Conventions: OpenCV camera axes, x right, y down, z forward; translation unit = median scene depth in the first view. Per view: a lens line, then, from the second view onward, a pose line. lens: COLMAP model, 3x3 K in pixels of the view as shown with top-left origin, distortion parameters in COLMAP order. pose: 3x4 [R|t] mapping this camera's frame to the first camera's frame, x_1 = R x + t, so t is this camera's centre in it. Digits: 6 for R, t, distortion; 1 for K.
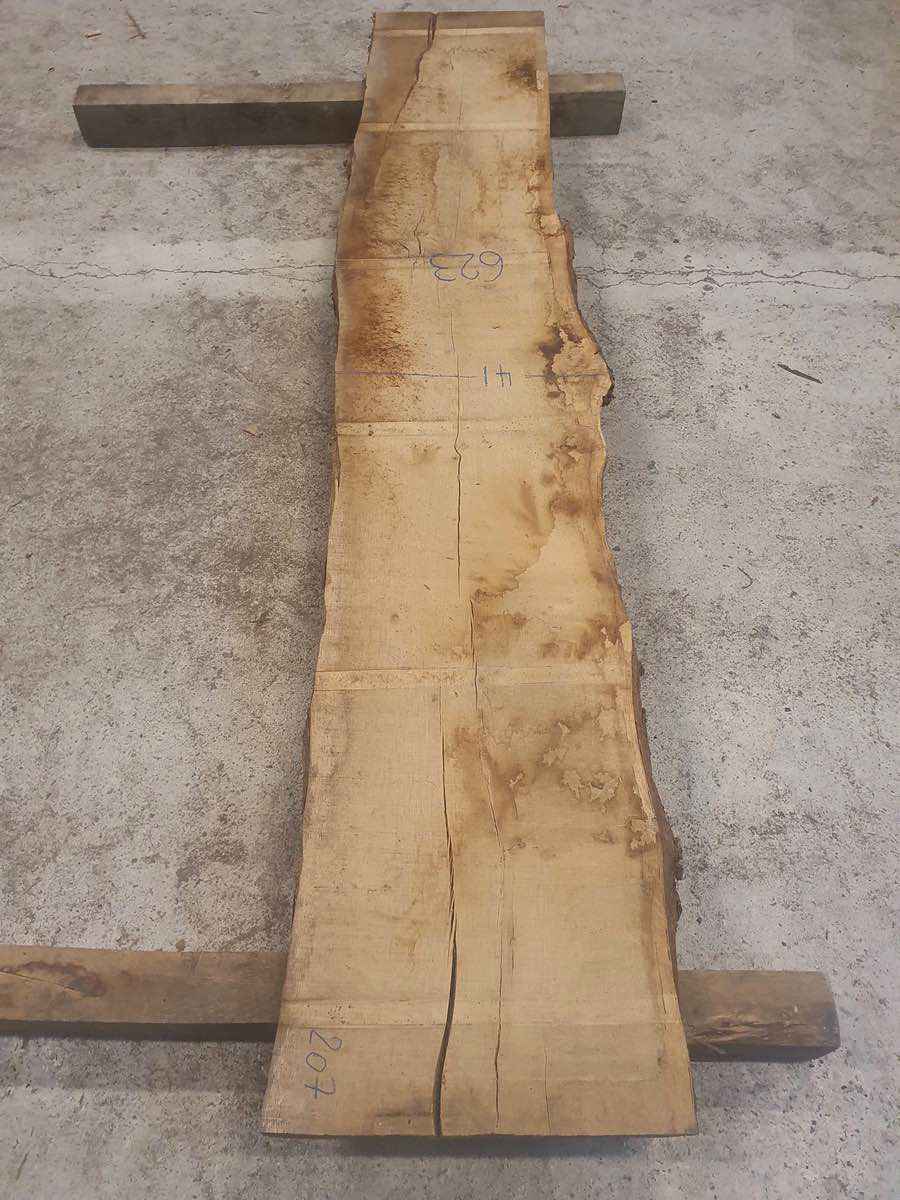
lens RADIAL K [[928.7, 0, 439.4], [0, 928.7, 599.7], [0, 0, 1]] dist [0.040535, -0.011724]
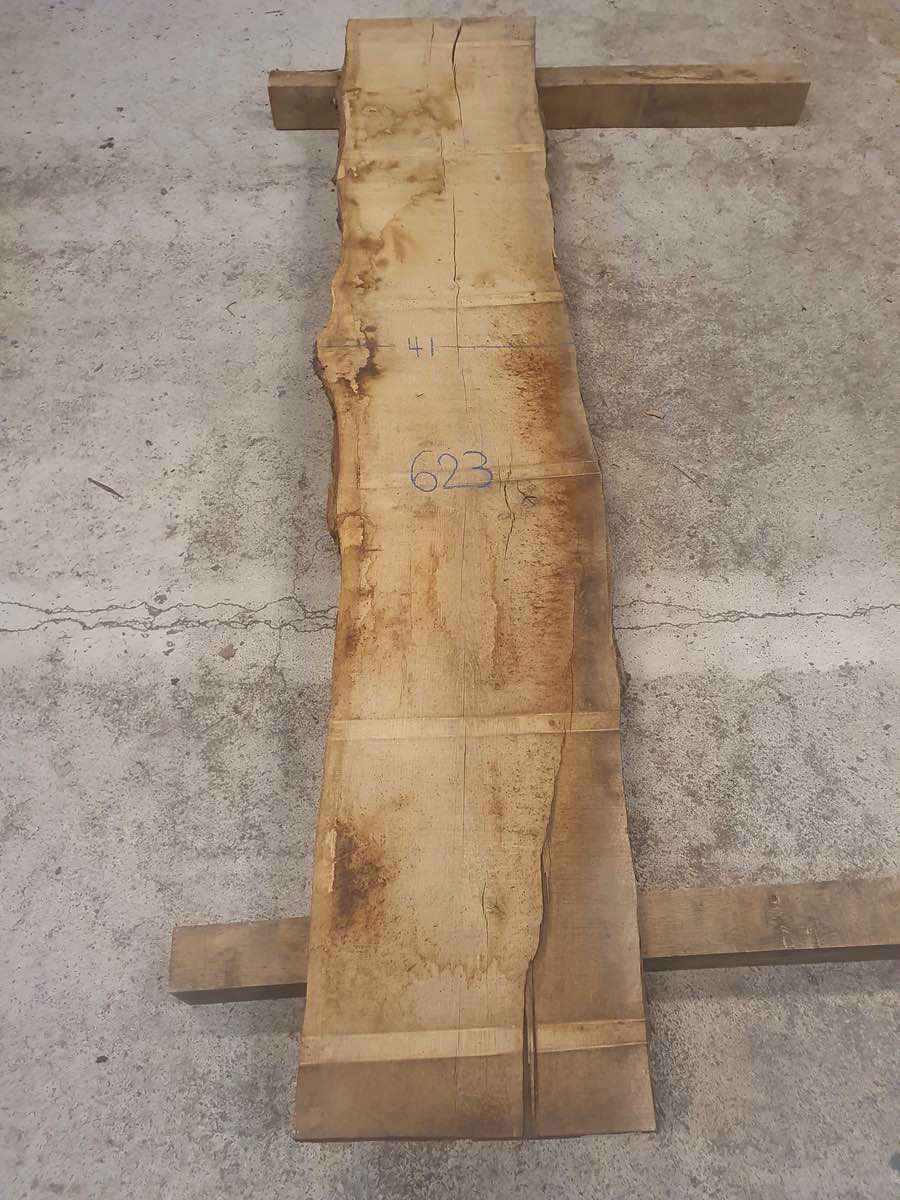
lens RADIAL K [[928.7, 0, 453.6], [0, 928.7, 609.9], [0, 0, 1]] dist [0.040535, -0.011724]
pose [[-0.999396, 0.034248, 0.005936, 0.025935], [-0.009315, -0.428407, 0.903538, -1.183685], [0.033487, 0.902936, 0.428468, 0.724633]]
